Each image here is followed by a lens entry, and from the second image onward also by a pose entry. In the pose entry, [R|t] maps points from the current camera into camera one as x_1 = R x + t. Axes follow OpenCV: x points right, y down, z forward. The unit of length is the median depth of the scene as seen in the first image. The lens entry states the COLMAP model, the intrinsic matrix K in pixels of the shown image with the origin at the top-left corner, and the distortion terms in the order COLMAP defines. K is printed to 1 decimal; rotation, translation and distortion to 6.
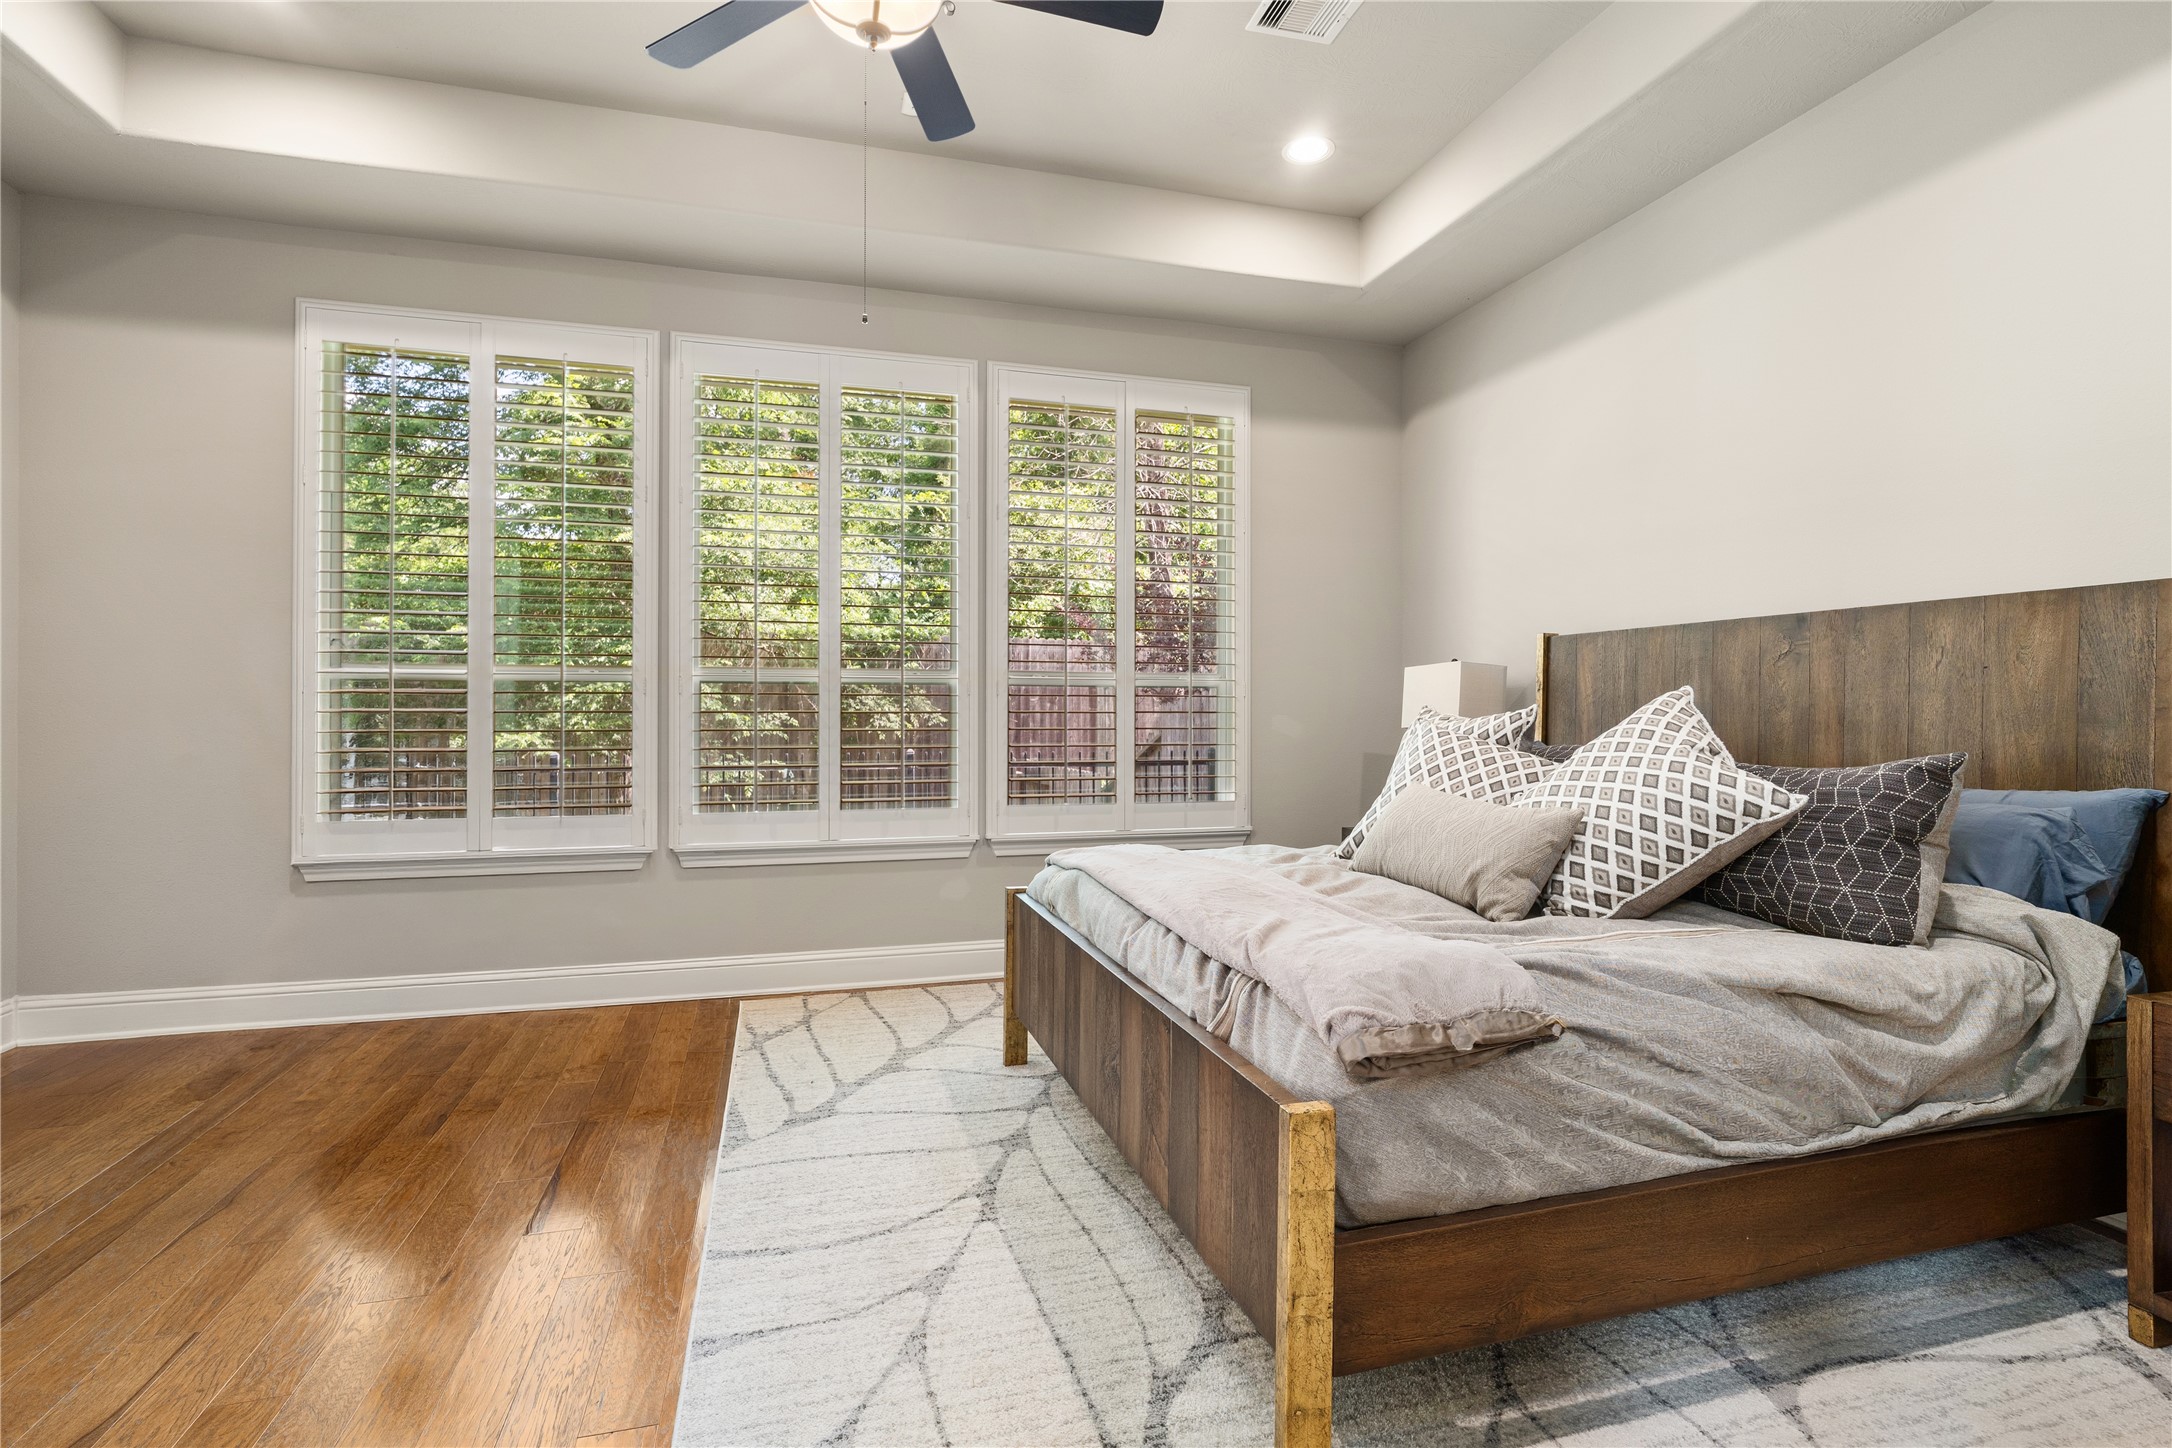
lens RADIAL K [[1042.8, 0, 1086.2], [0, 1042.8, 720.5], [0, 0, 1]] dist [-0.014064, -0.000139]
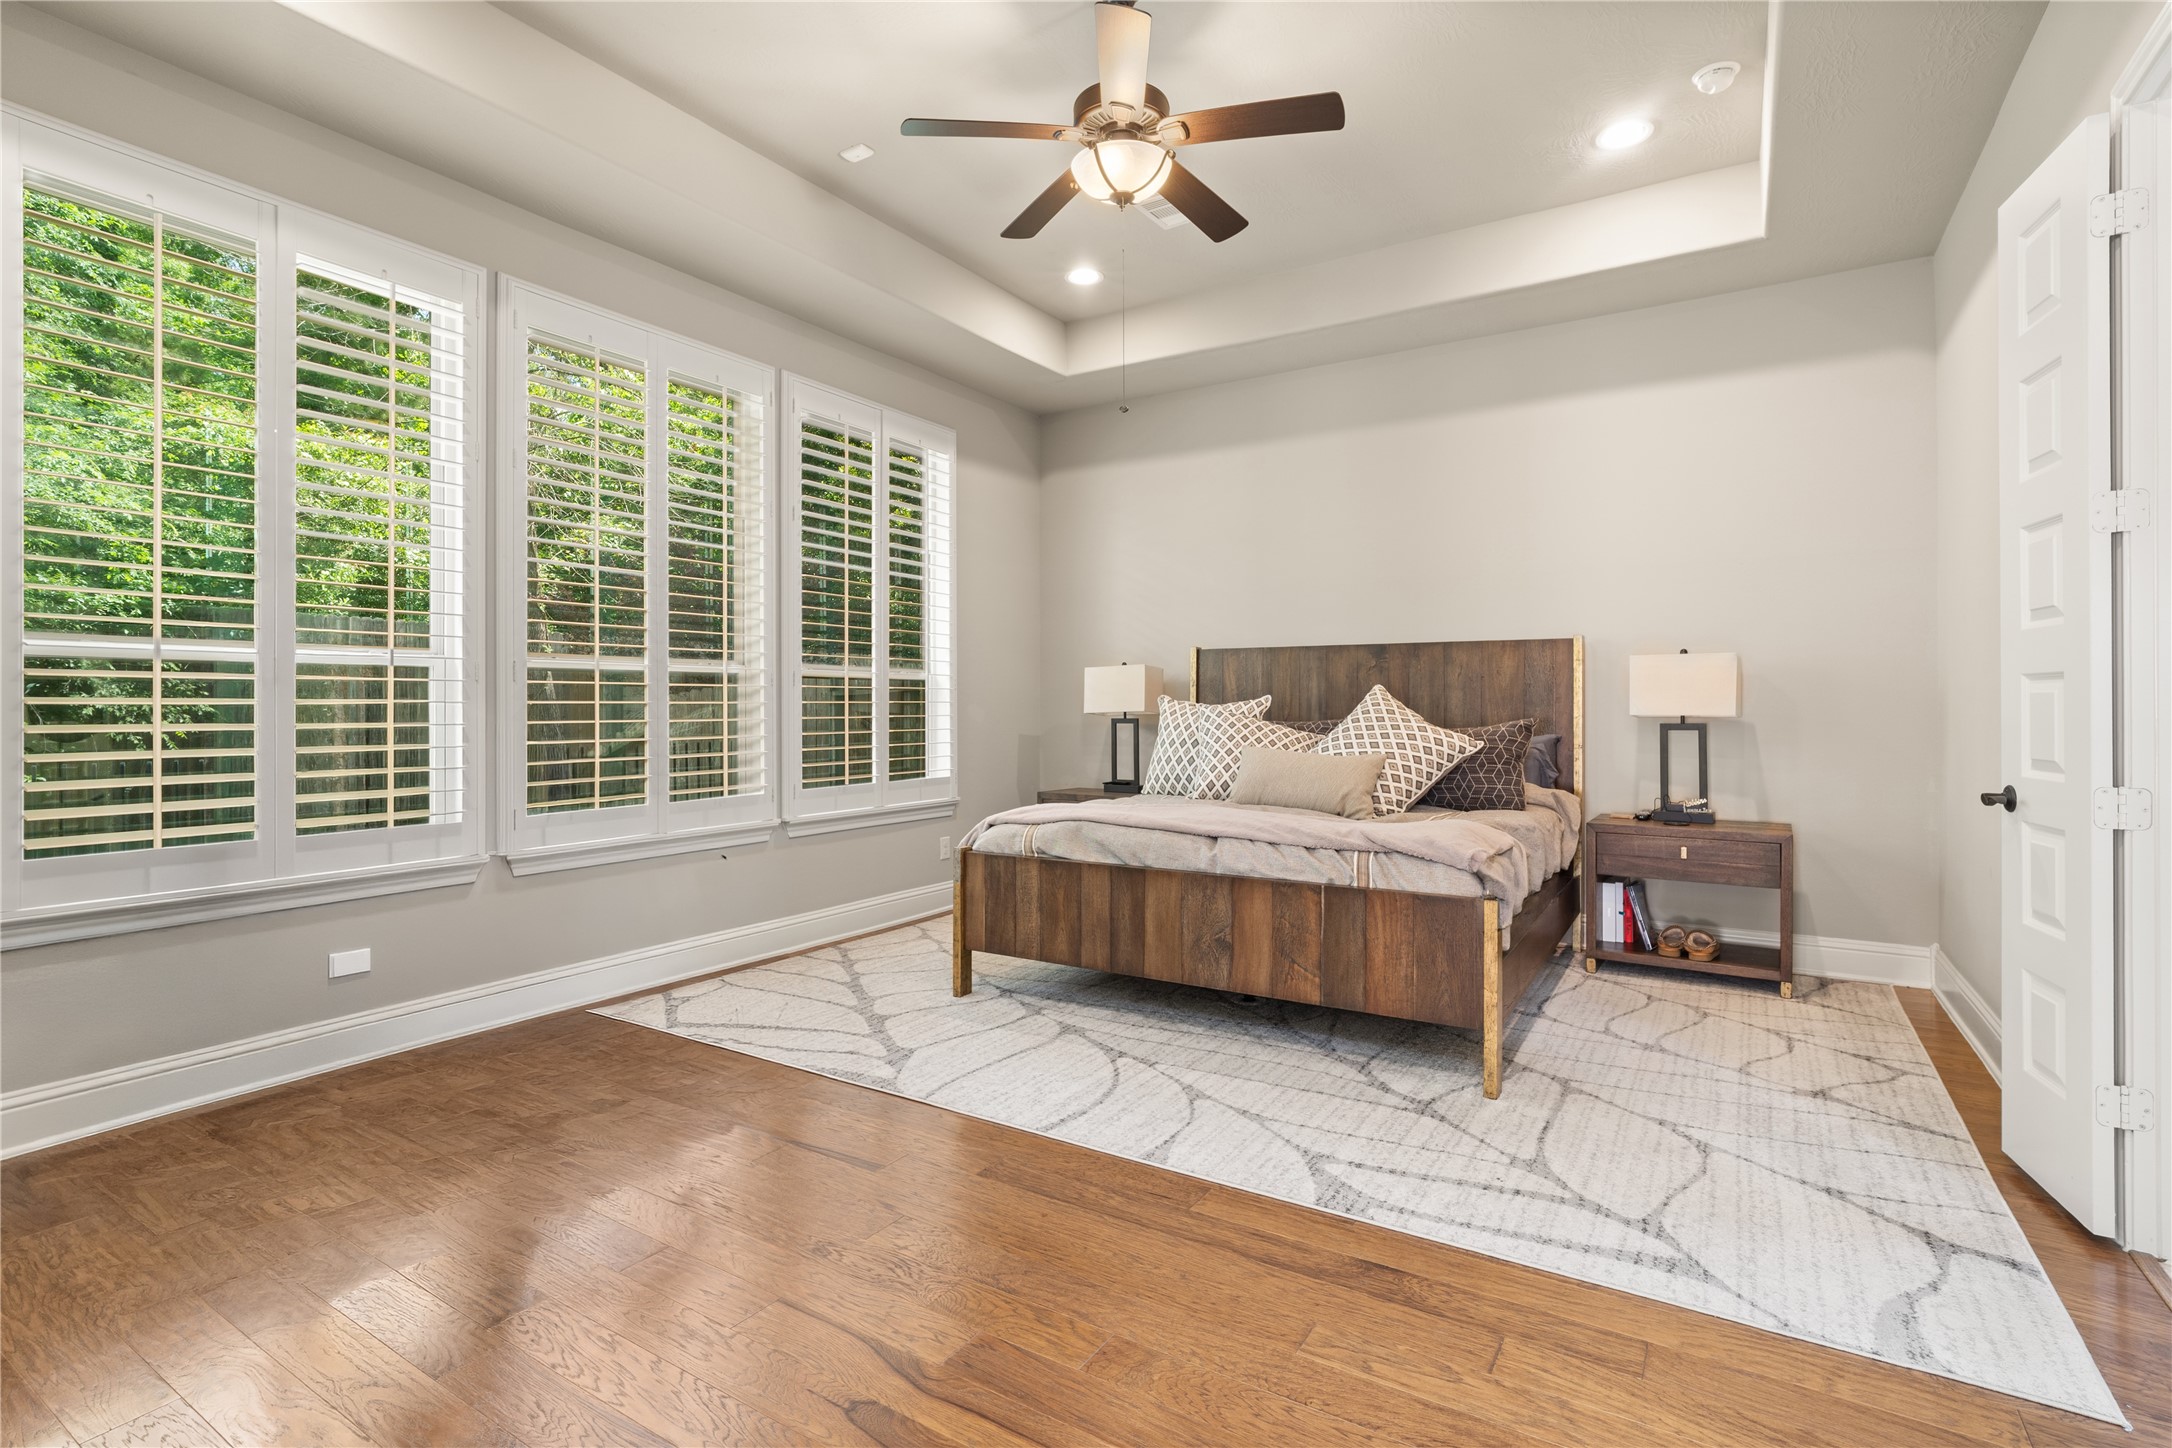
lens RADIAL K [[1042.8, 0, 1079.1], [0, 1042.8, 710.3], [0, 0, 1]] dist [-0.014064, -0.000139]
pose [[0.747038, -0.007895, 0.664734, -0.954195], [0.008916, 0.999959, 0.001855, 0.002013], [-0.664722, 0.004541, 0.747077, 0.018189]]
